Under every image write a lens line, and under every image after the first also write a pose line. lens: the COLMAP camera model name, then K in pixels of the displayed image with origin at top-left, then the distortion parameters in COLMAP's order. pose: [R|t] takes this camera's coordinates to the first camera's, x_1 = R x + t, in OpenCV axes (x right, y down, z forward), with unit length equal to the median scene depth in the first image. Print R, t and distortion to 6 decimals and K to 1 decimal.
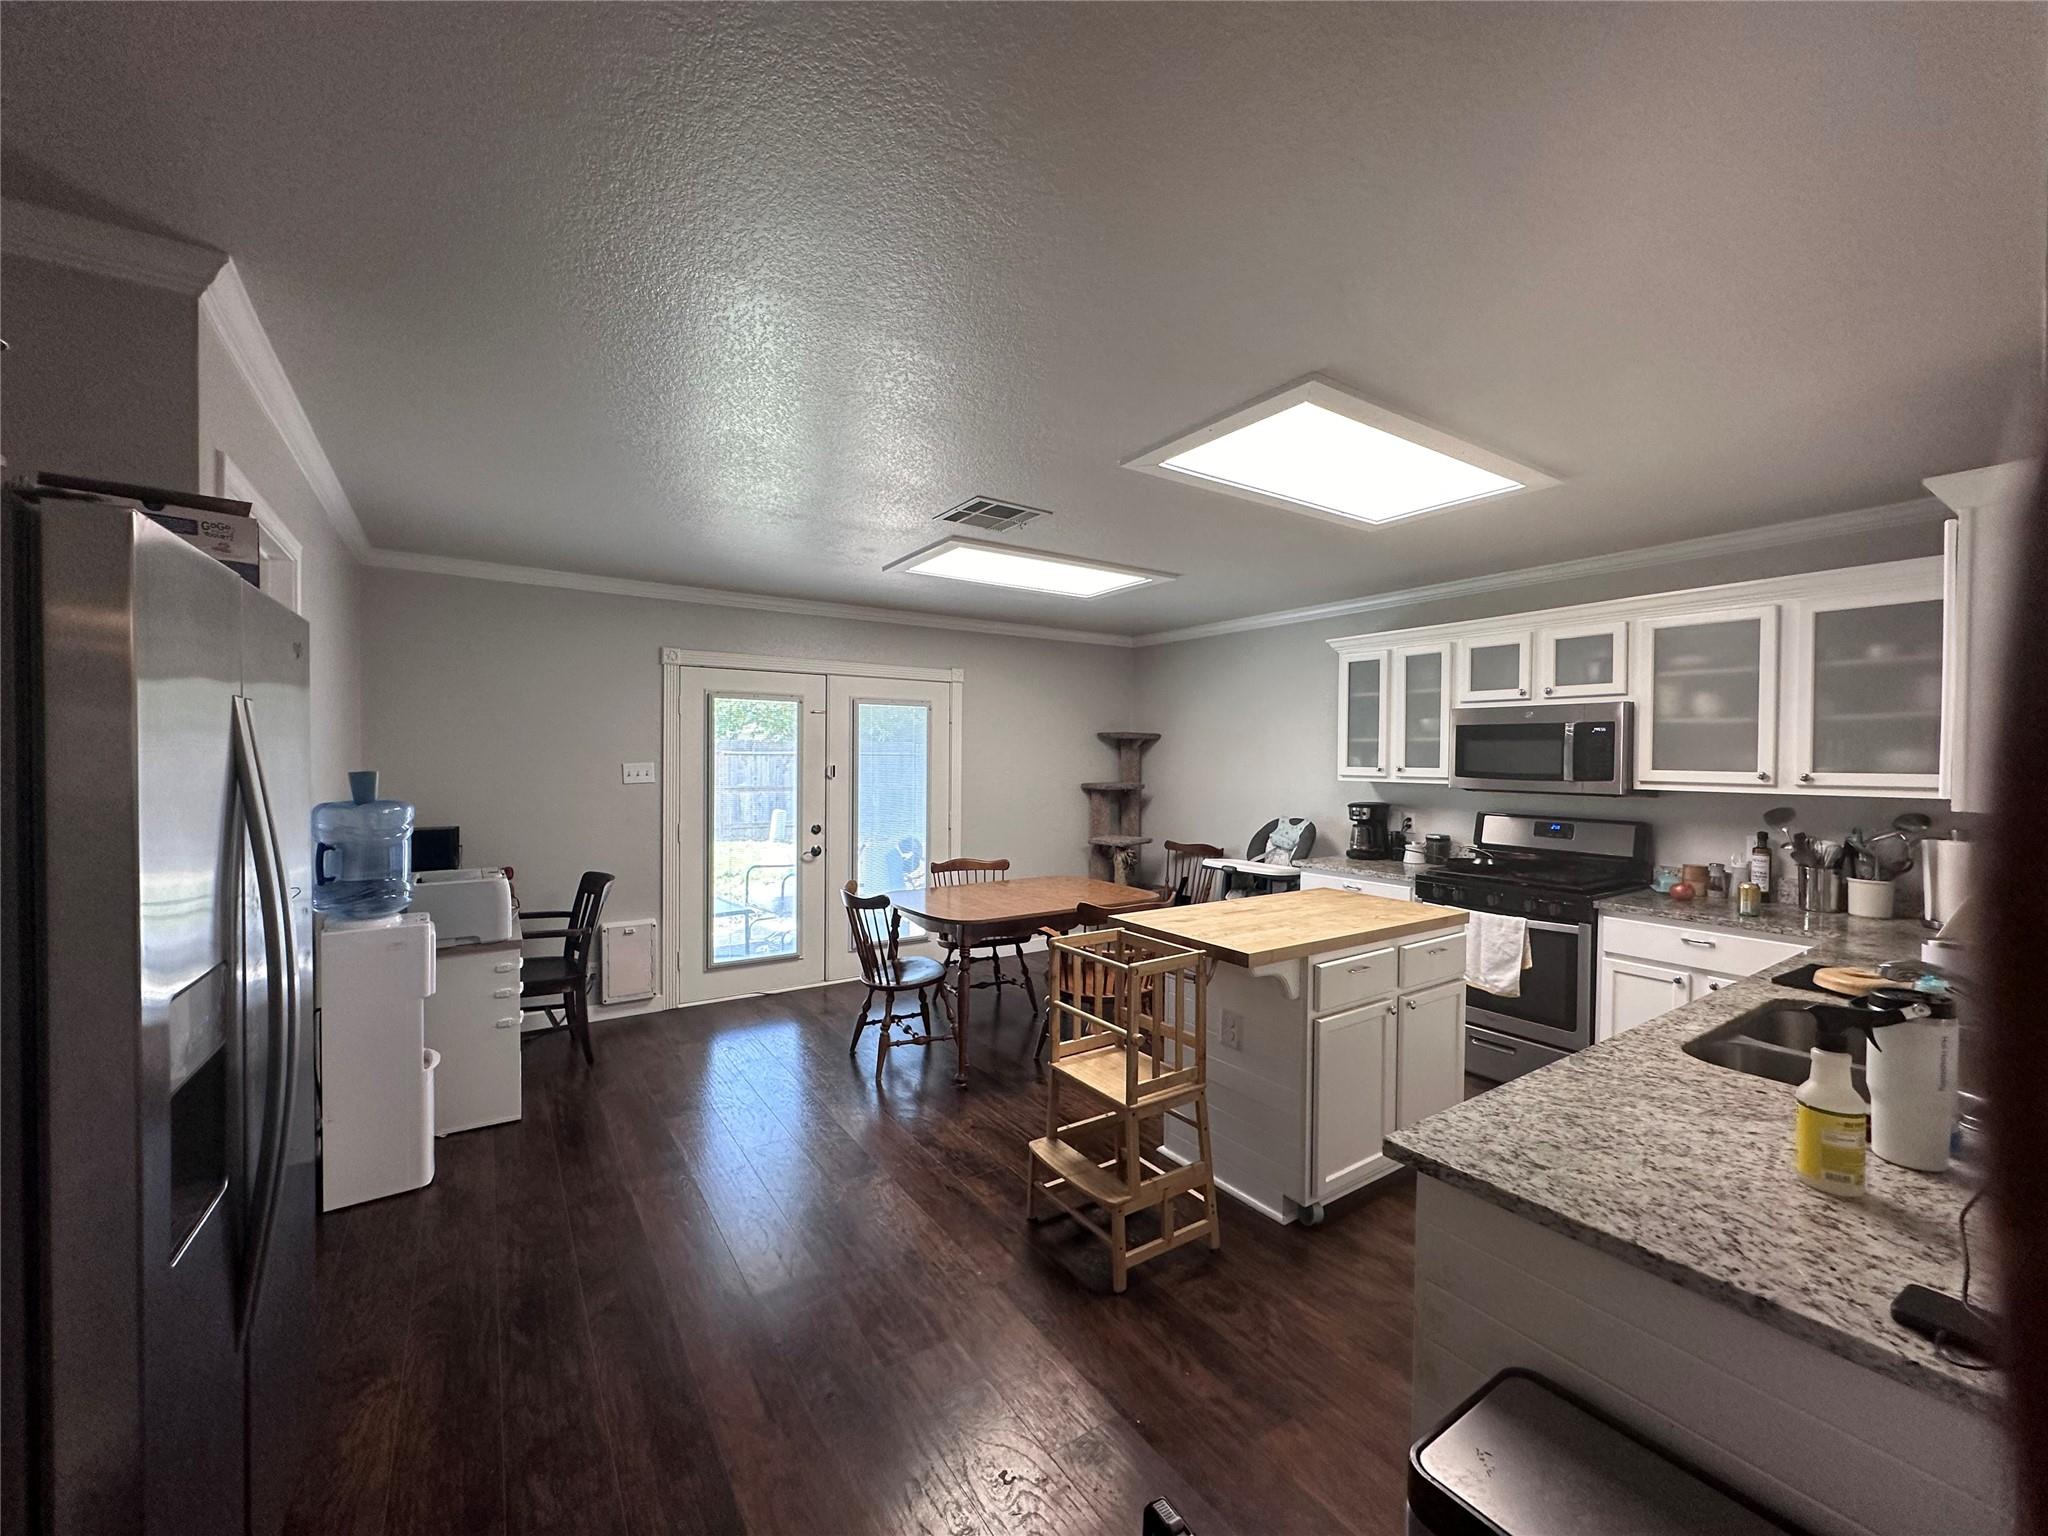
lens RADIAL K [[812.2, 0, 1027.2], [0, 812.2, 767.7], [0, 0, 1]] dist [-0.001184, 0.000301]
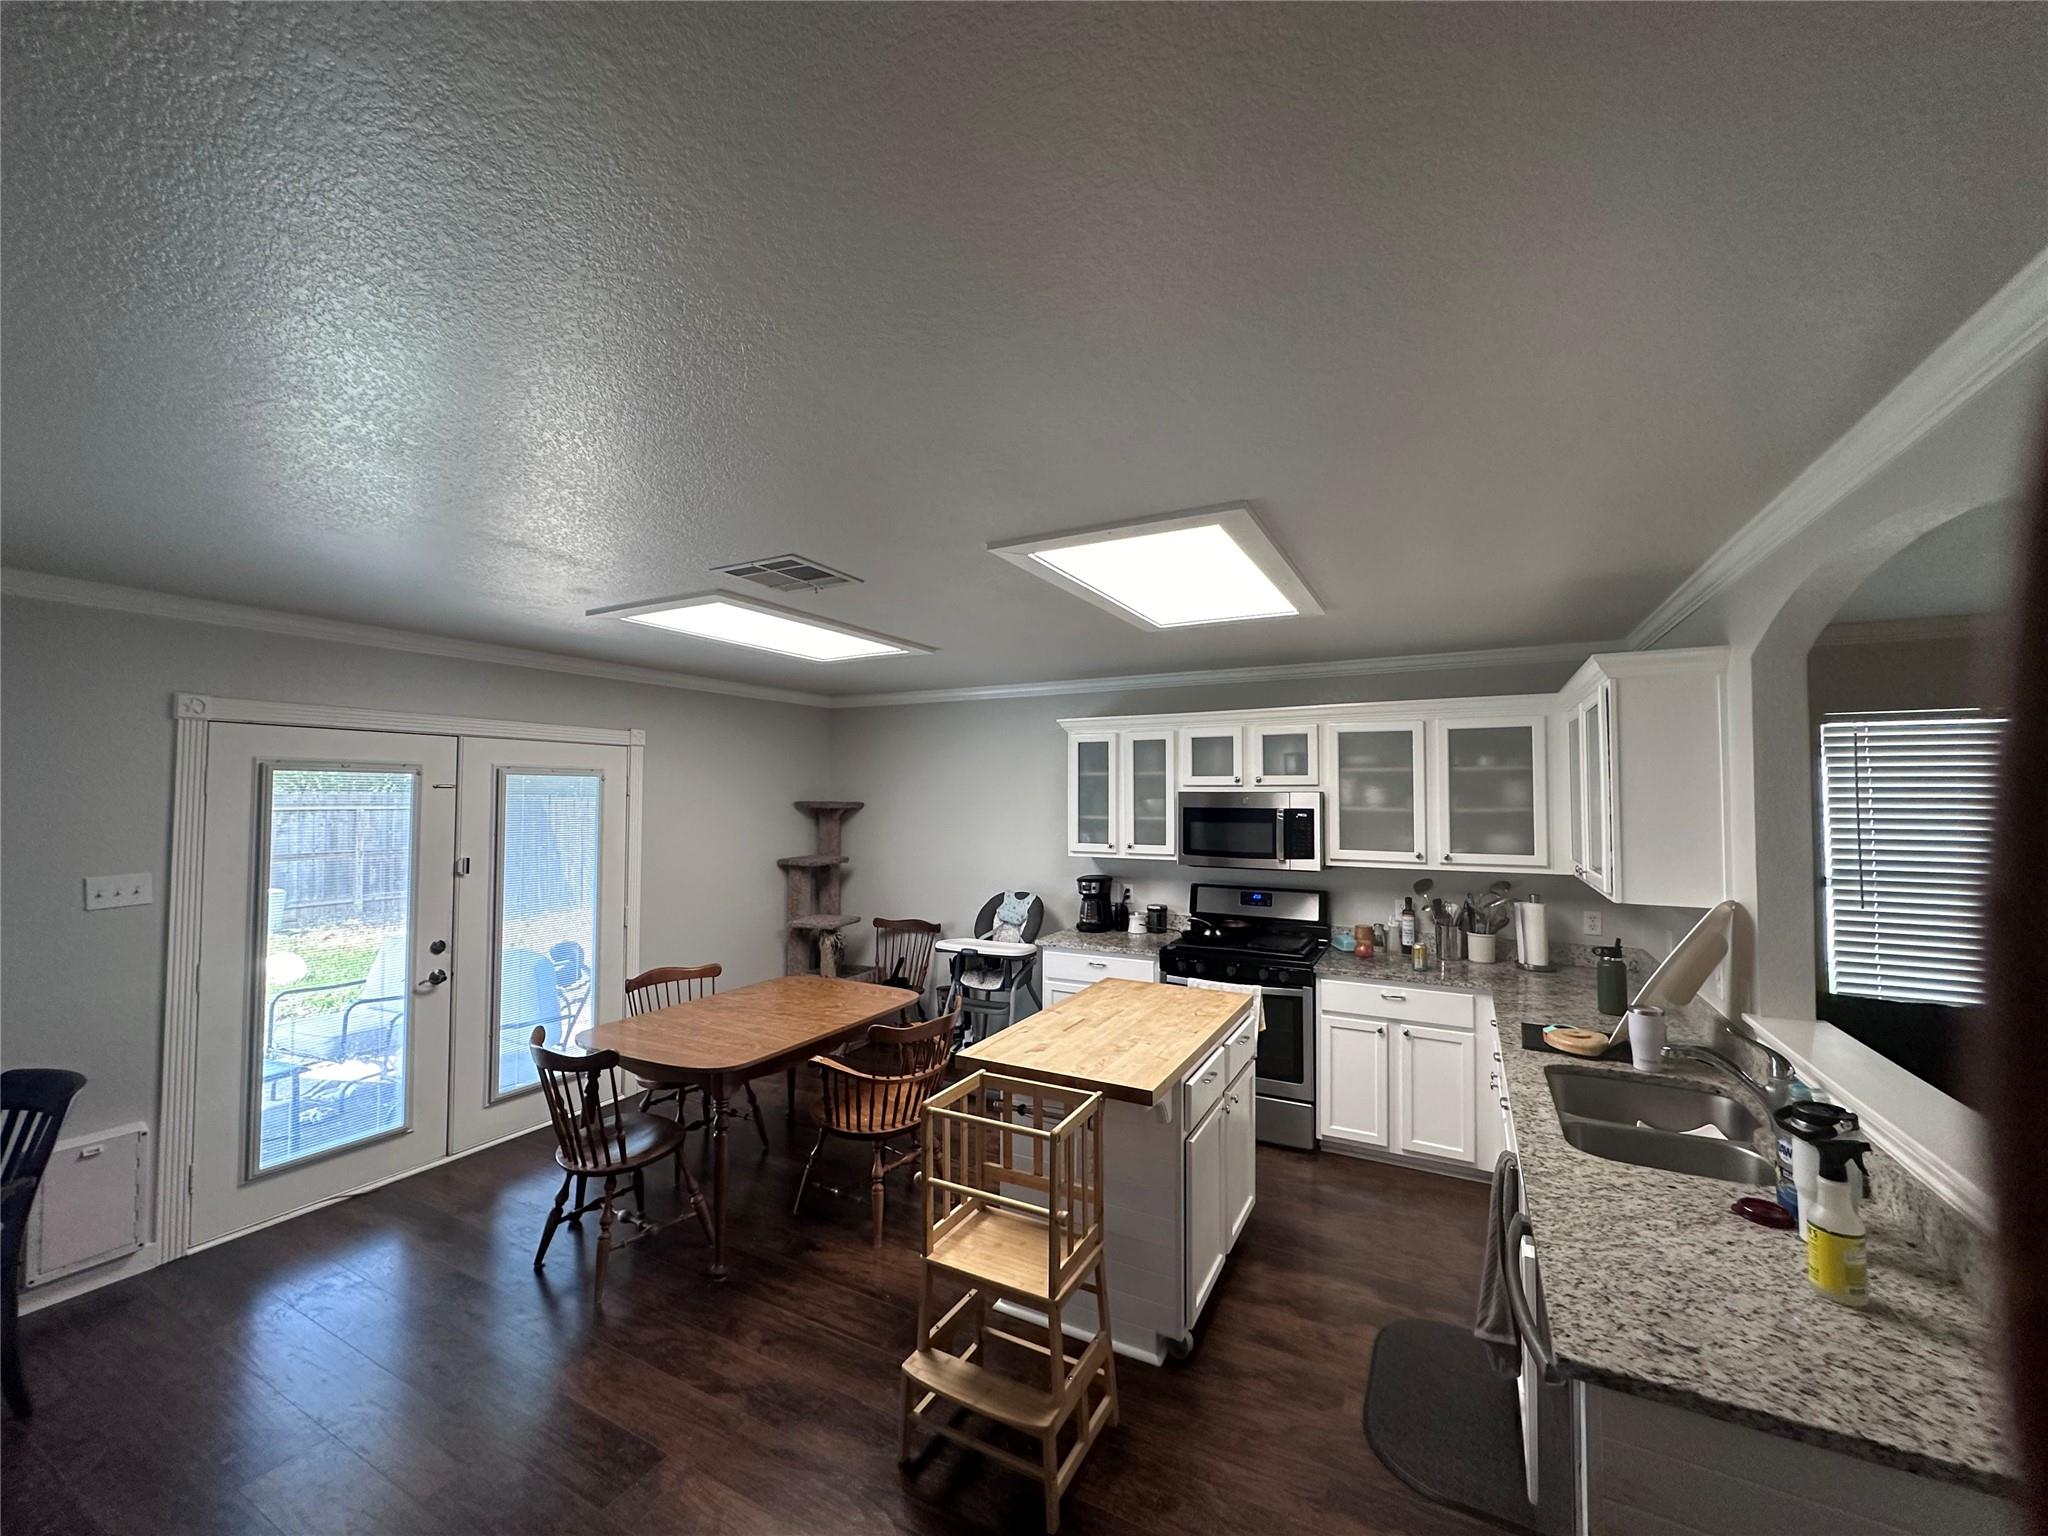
lens RADIAL K [[812.2, 0, 1024.6], [0, 812.2, 770.4], [0, 0, 1]] dist [-0.001184, 0.000301]
pose [[0.884630, 0.009598, 0.466195, -0.196454], [0.011156, 0.999066, -0.041739, -0.067727], [-0.466160, 0.042124, 0.883697, 0.149975]]
